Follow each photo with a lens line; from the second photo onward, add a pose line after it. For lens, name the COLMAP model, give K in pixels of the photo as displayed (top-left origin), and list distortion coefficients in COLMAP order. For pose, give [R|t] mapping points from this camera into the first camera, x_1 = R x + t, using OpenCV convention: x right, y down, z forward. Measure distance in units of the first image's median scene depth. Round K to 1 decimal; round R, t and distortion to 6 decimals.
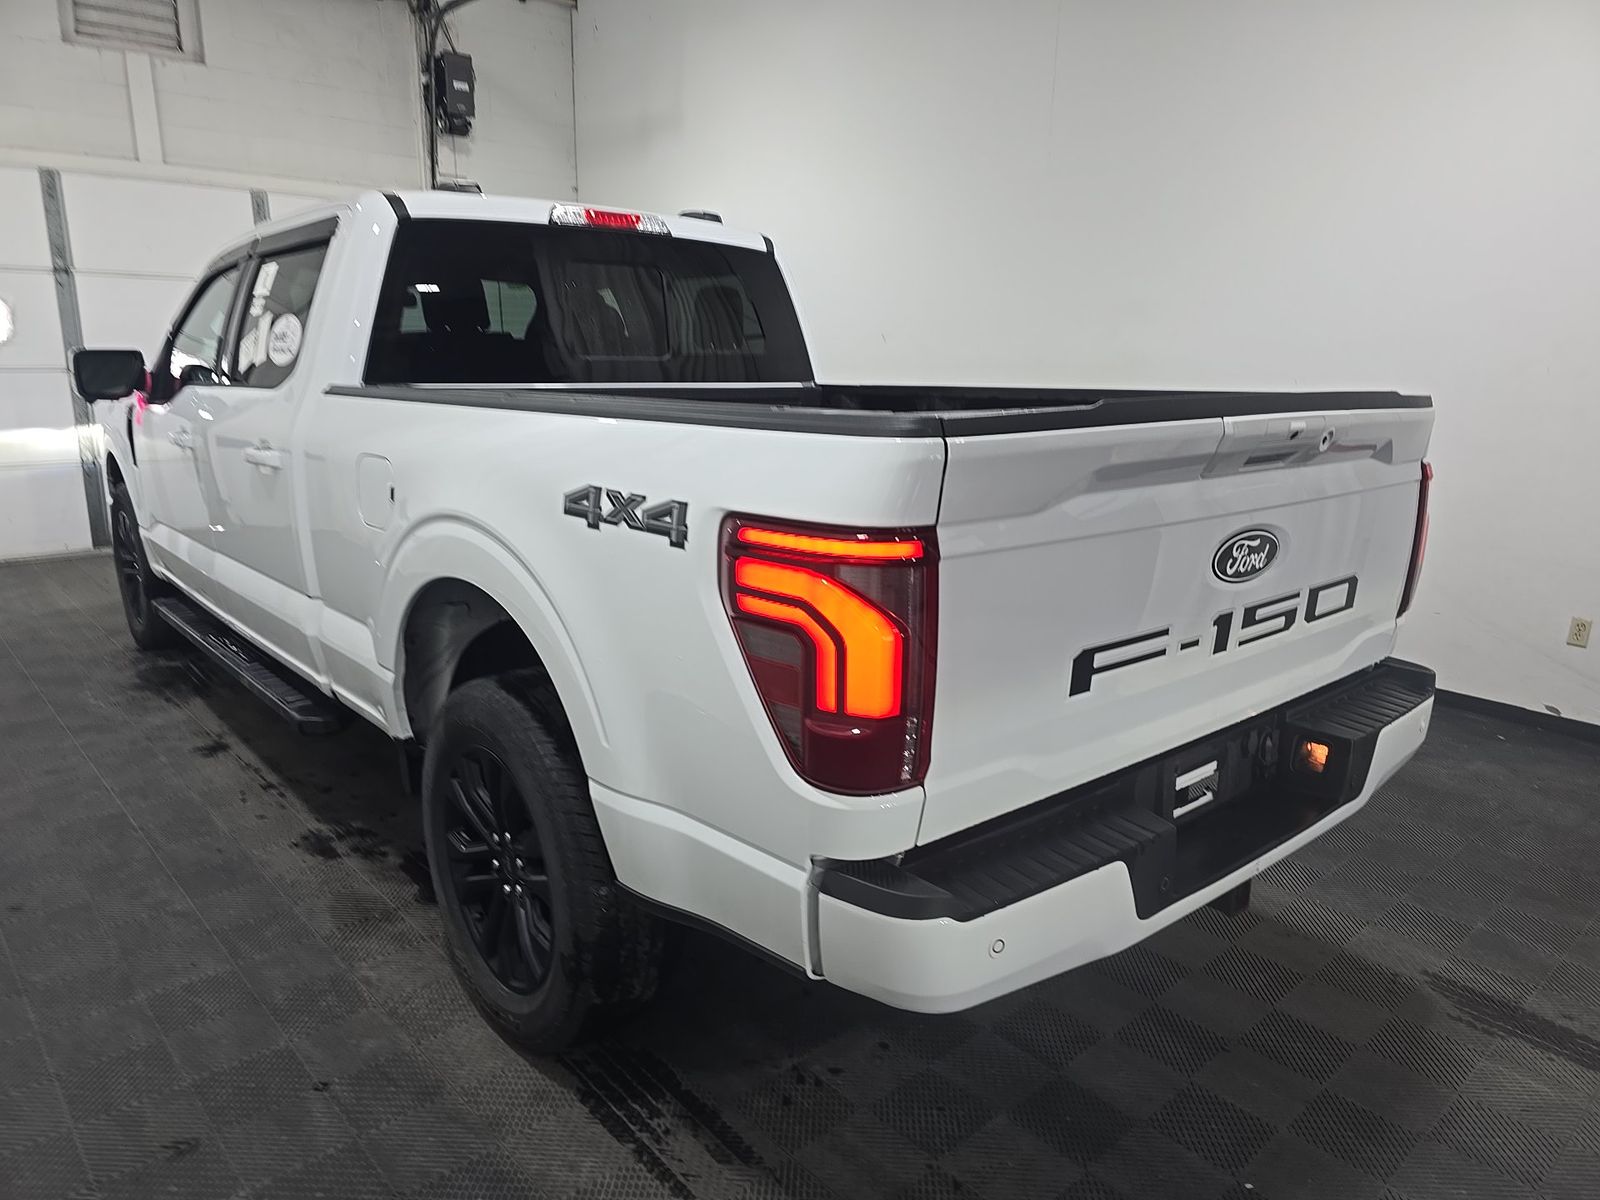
lens RADIAL K [[1069.9, 0, 820.0], [0, 1069.9, 597.0], [0, 0, 1]] dist [0.063899, -0.053191]
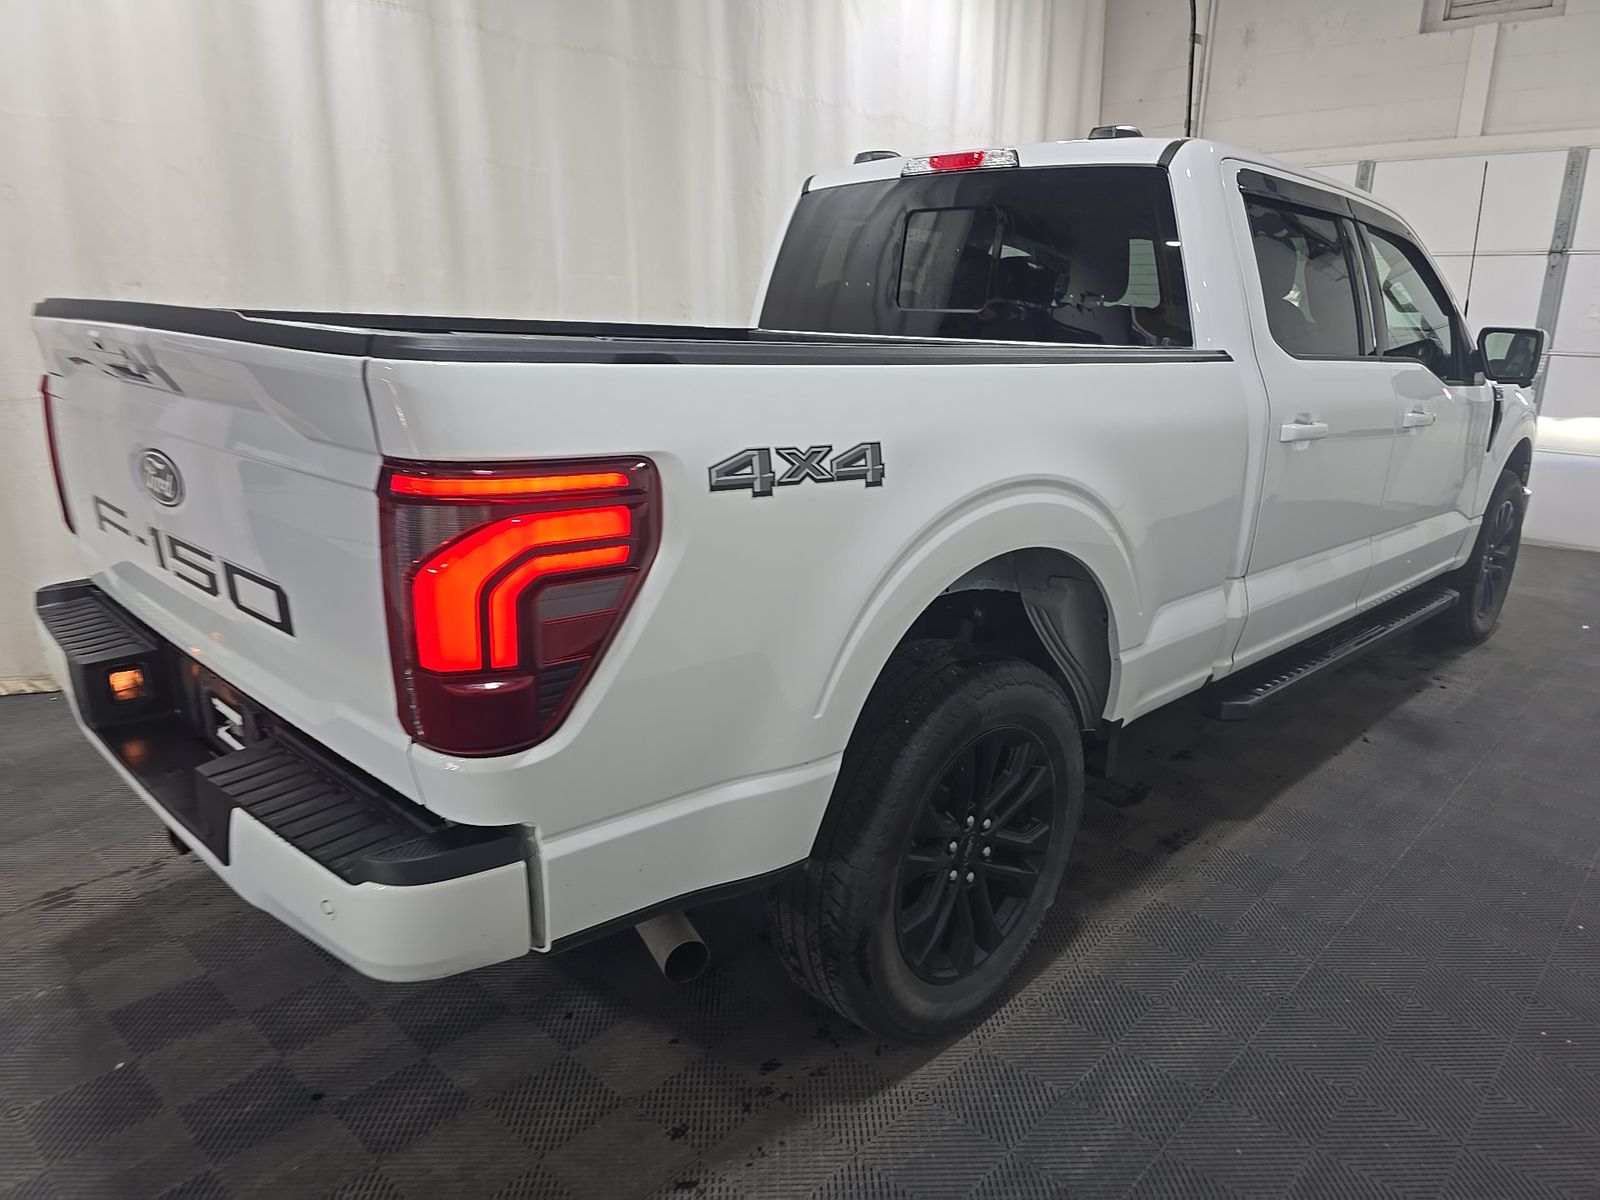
lens RADIAL K [[1069.9, 0, 820.0], [0, 1069.9, 597.0], [0, 0, 1]] dist [0.063899, -0.053191]
pose [[0.092419, 0.244227, -0.965304, 0.905872], [-0.246156, 0.944966, 0.215514, -0.184699], [0.964814, 0.217697, 0.147450, 0.933319]]
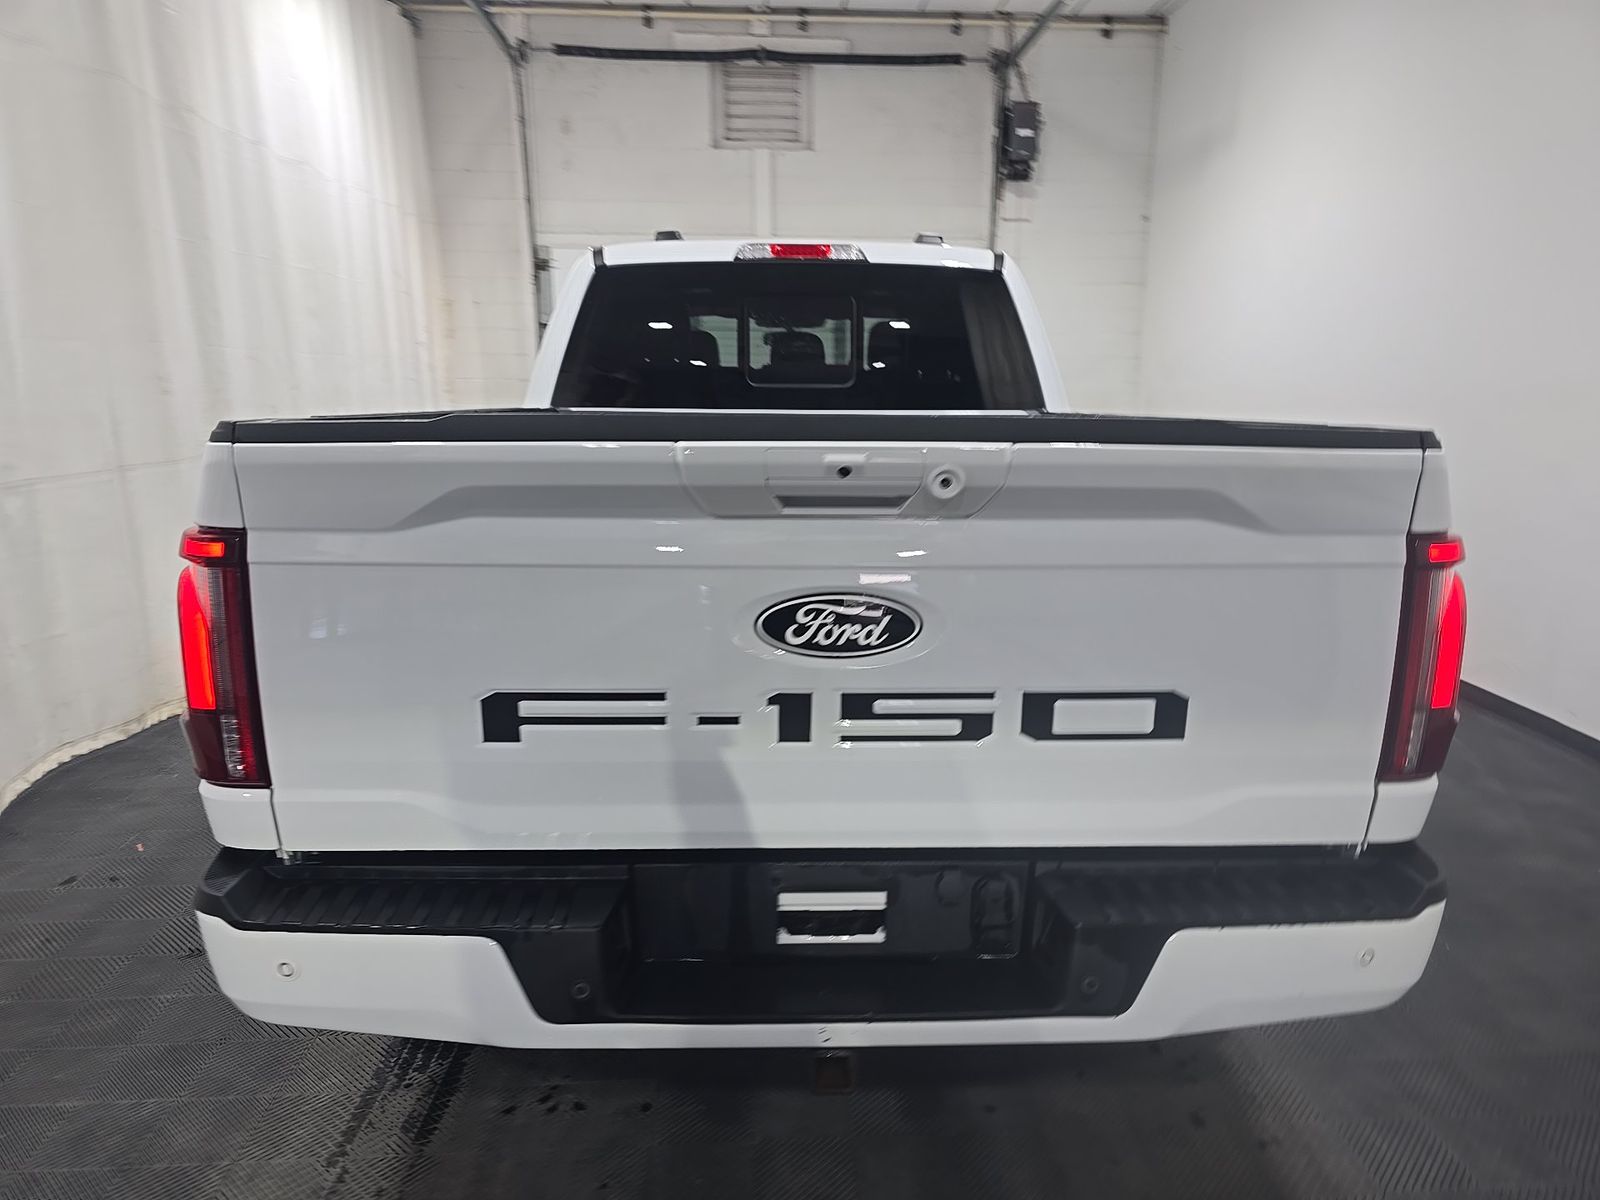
lens RADIAL K [[1069.9, 0, 820.0], [0, 1069.9, 597.0], [0, 0, 1]] dist [0.063899, -0.053191]
pose [[0.778217, 0.115068, -0.617364, 0.558463], [-0.135728, 0.990653, 0.013552, -0.043722], [0.613153, 0.073248, 0.786561, 0.254471]]
